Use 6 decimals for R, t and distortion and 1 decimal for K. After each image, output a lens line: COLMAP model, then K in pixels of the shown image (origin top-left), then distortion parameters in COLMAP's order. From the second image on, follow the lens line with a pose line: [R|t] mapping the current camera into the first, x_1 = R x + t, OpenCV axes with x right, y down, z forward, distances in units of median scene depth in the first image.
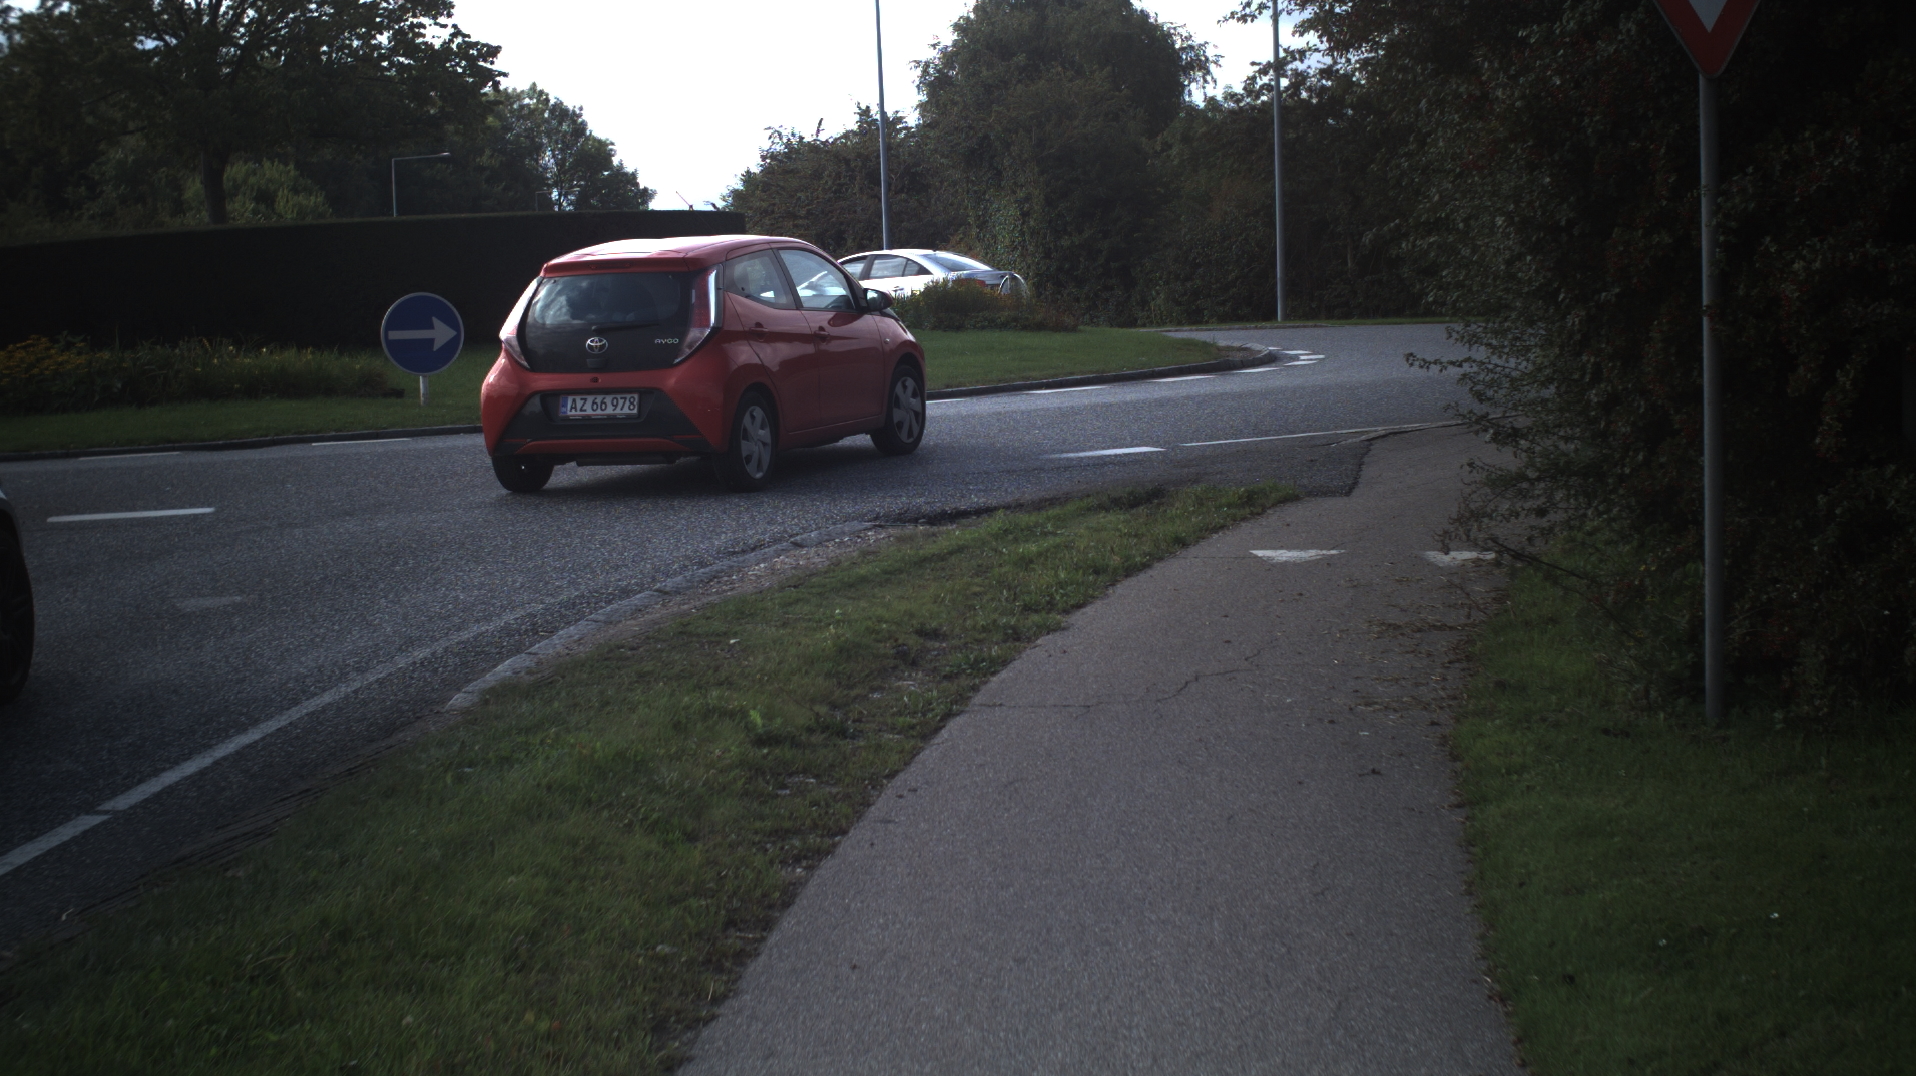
lens RADIAL K [[3250.2, 0, 958.0], [0, 3250.2, 538.0], [0, 0, 1]] dist [-0.199008, 0.083202]
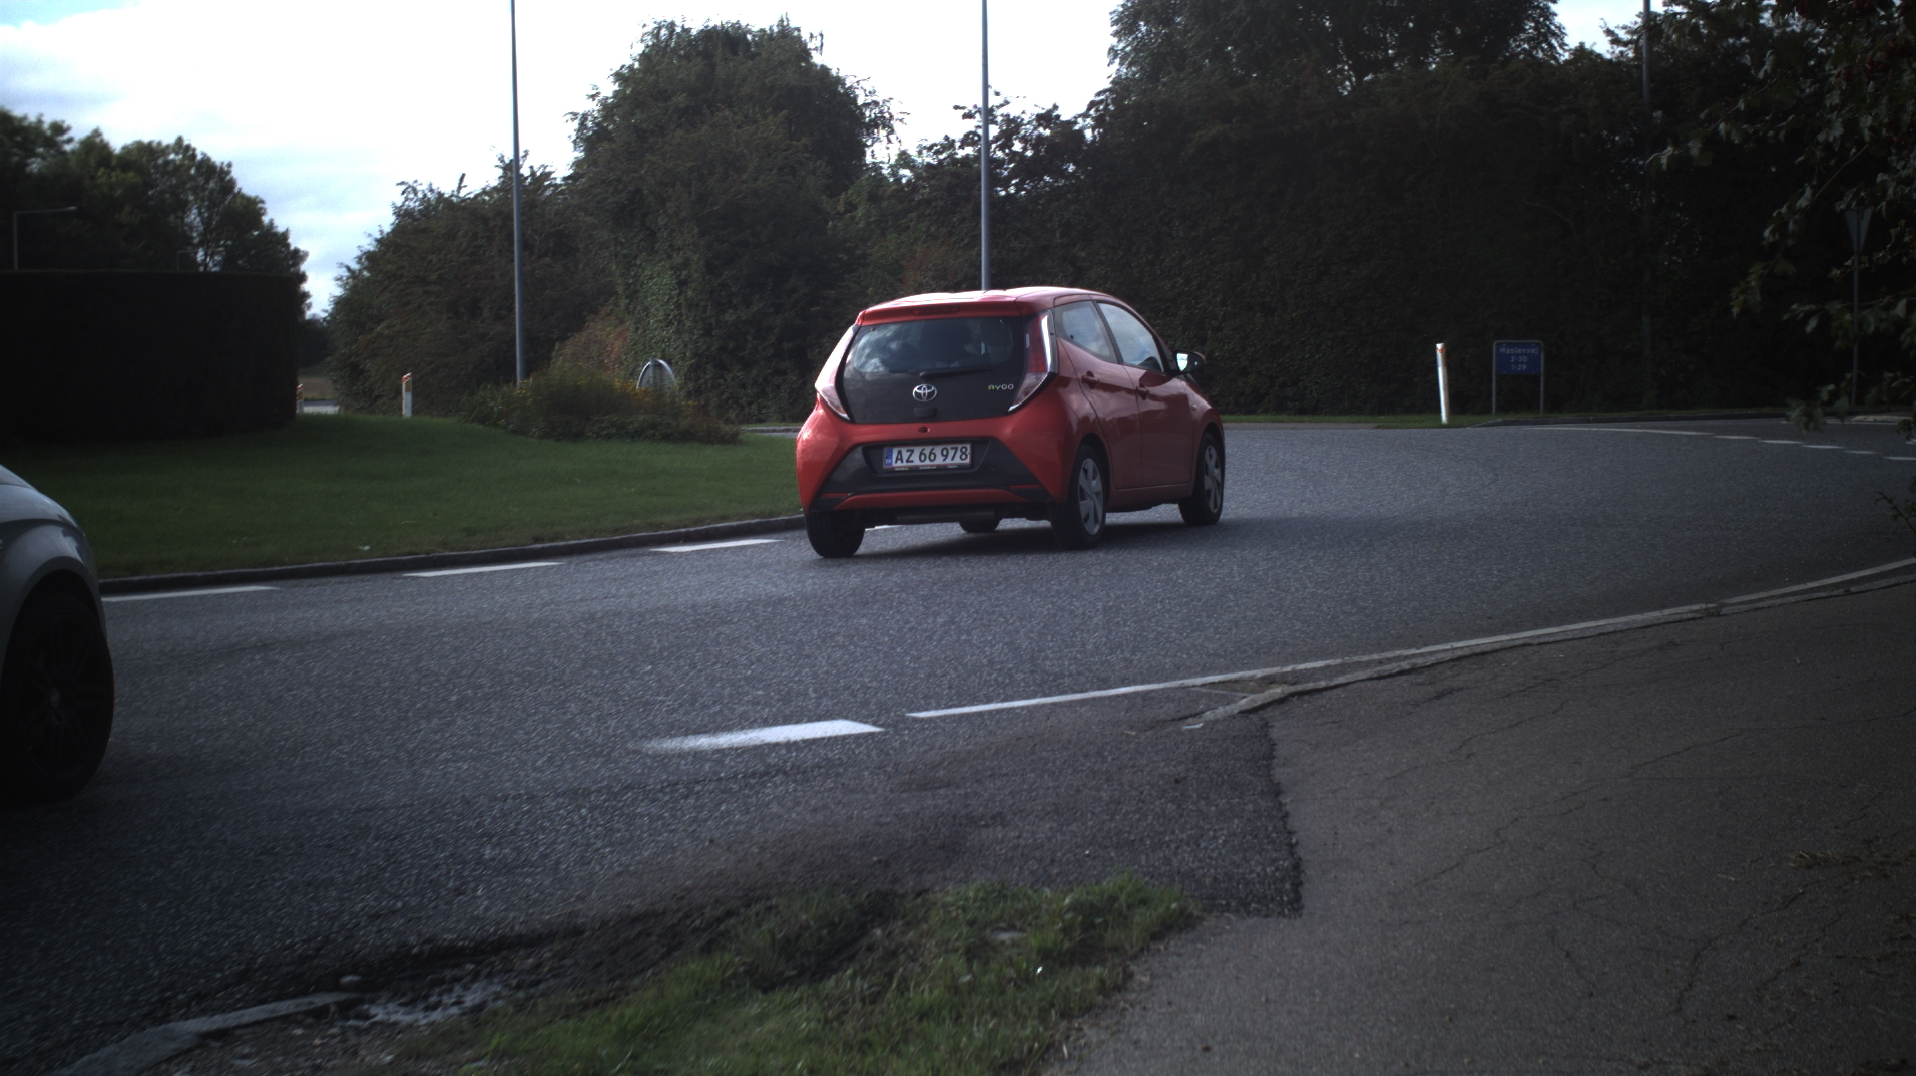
lens RADIAL K [[3250.2, 0, 958.0], [0, 3250.2, 538.0], [0, 0, 1]] dist [-0.199008, 0.083202]
pose [[0.994837, 0.010007, 0.100991, 0.007251], [-0.007831, 0.999729, -0.021913, -0.015334], [-0.101183, 0.021009, 0.994646, 0.152501]]
